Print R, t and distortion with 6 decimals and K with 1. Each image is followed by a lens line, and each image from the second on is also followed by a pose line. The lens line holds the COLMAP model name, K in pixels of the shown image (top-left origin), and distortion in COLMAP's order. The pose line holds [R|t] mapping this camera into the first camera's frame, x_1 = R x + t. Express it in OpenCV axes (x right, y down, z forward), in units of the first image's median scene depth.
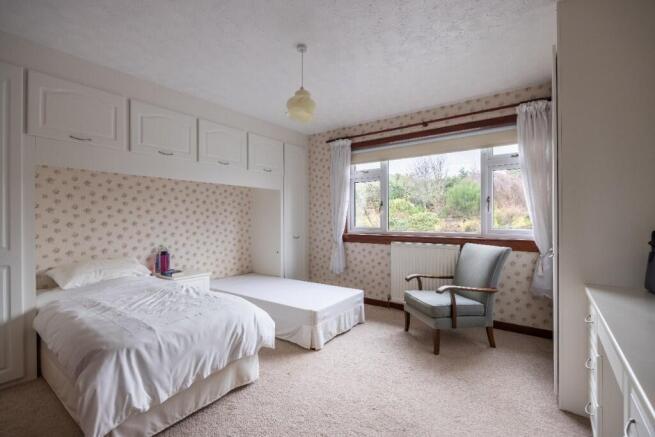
lens RADIAL K [[305.6, 0, 329.0], [0, 305.6, 216.2], [0, 0, 1]] dist [-0.013310, -0.000098]
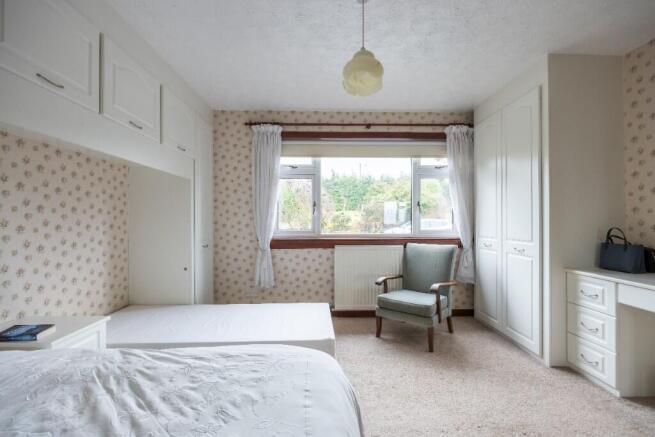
lens RADIAL K [[305.6, 0, 328.6], [0, 305.6, 219.3], [0, 0, 1]] dist [-0.013310, -0.000098]
pose [[0.775608, 0.004521, 0.631198, -0.378548], [-0.004708, 0.999988, -0.001376, 0.005026], [-0.631197, -0.001904, 0.775620, 0.278830]]
